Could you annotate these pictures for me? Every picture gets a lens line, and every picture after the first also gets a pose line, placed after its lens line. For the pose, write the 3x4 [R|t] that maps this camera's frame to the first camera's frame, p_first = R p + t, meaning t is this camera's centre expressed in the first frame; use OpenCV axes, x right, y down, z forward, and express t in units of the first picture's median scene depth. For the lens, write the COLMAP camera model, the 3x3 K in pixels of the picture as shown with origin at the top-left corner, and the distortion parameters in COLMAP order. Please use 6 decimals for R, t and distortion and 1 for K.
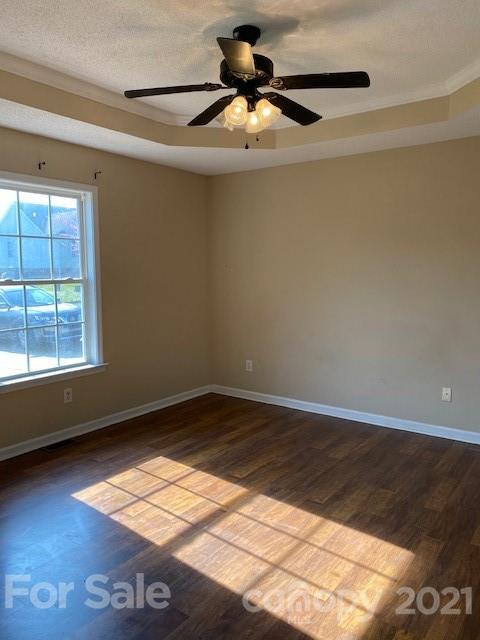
lens RADIAL K [[489.2, 0, 240.0], [0, 489.2, 320.0], [0, 0, 1]] dist [0.002705, 0.000824]
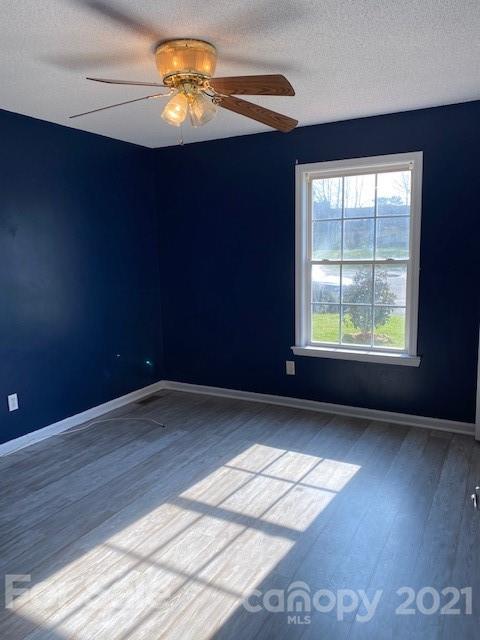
lens RADIAL K [[476.7, 0, 240.0], [0, 476.7, 320.0], [0, 0, 1]] dist [0.000722, 0.000916]
pose [[0.111176, 0.142366, -0.983551, 0.581900], [-0.087447, 0.987248, 0.133017, -0.068553], [0.989946, 0.071221, 0.122208, 0.641983]]
